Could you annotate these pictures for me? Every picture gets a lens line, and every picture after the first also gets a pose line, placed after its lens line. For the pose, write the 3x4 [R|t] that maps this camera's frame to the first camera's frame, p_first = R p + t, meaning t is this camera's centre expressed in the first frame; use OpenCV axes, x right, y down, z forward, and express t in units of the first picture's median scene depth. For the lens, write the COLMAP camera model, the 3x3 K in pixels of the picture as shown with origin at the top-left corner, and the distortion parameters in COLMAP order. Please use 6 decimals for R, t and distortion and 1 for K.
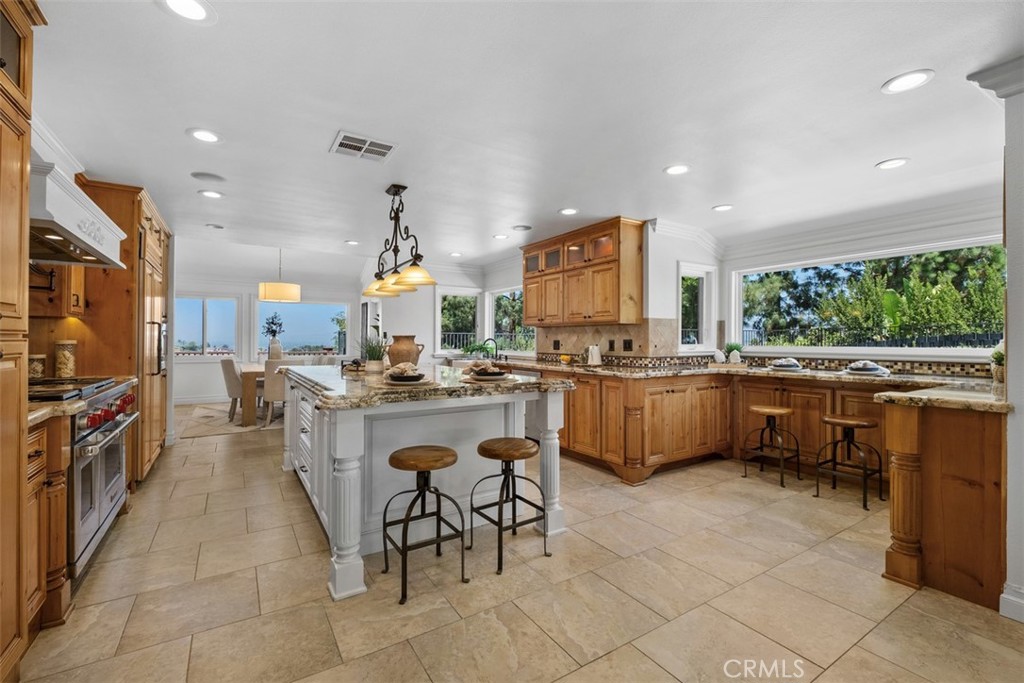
lens RADIAL K [[449.8, 0, 510.9], [0, 449.8, 336.7], [0, 0, 1]] dist [0.001973, -0.003287]
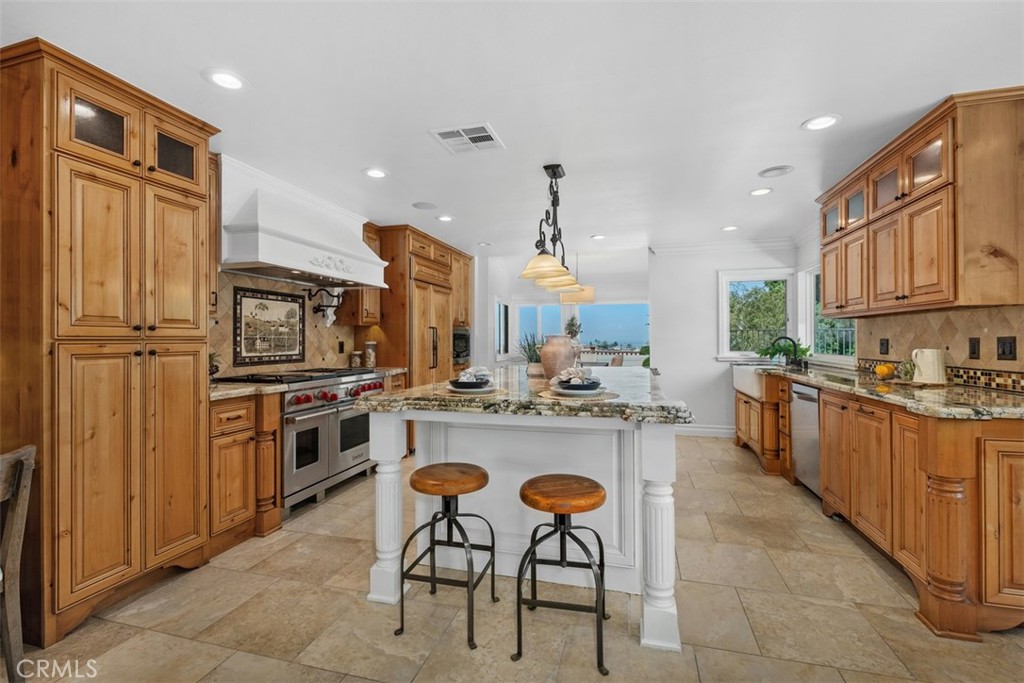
lens RADIAL K [[449.8, 0, 503.2], [0, 449.8, 339.5], [0, 0, 1]] dist [0.001973, -0.003287]
pose [[0.666523, -0.005893, -0.745462, 0.357331], [0.012190, 0.999921, 0.002995, 0.001468], [0.745385, -0.011084, 0.666542, 0.352143]]
